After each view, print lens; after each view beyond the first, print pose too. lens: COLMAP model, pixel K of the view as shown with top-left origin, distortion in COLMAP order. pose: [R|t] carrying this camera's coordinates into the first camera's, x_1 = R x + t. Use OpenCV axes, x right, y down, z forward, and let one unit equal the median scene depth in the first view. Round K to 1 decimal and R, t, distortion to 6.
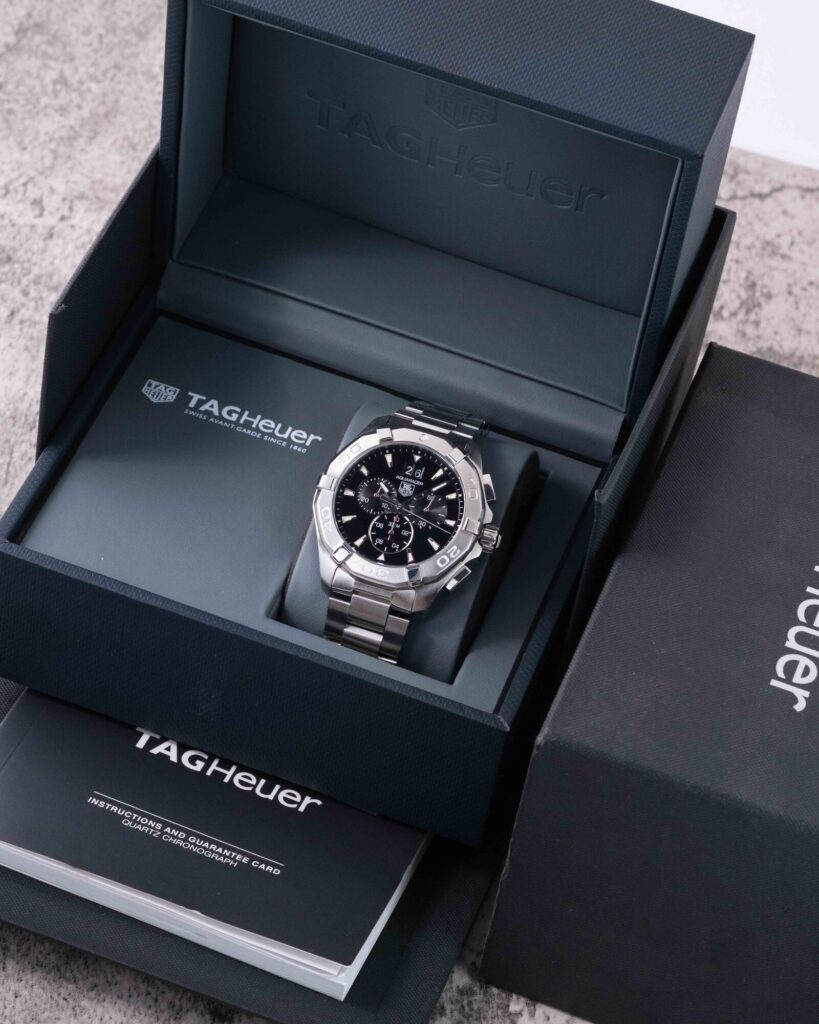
lens RADIAL K [[4170.0, 0, 410.7], [0, 4170.0, 513.5], [0, 0, 1]] dist [0.298603, 0.000000]
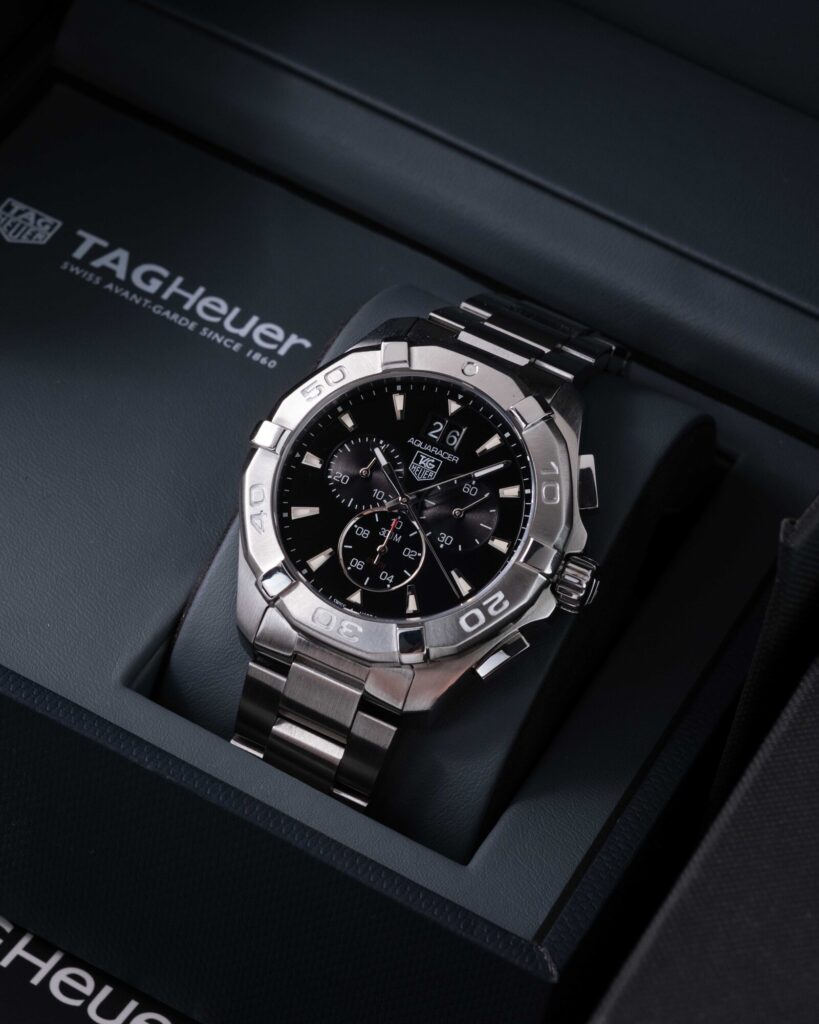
lens RADIAL K [[4170.0, 0, 407.3], [0, 4170.0, 511.0], [0, 0, 1]] dist [0.298603, 0.000000]
pose [[0.987923, 0.113387, -0.105602, 0.050426], [-0.109414, 0.993079, 0.042700, -0.021670], [0.109712, -0.030630, 0.993491, 0.493228]]
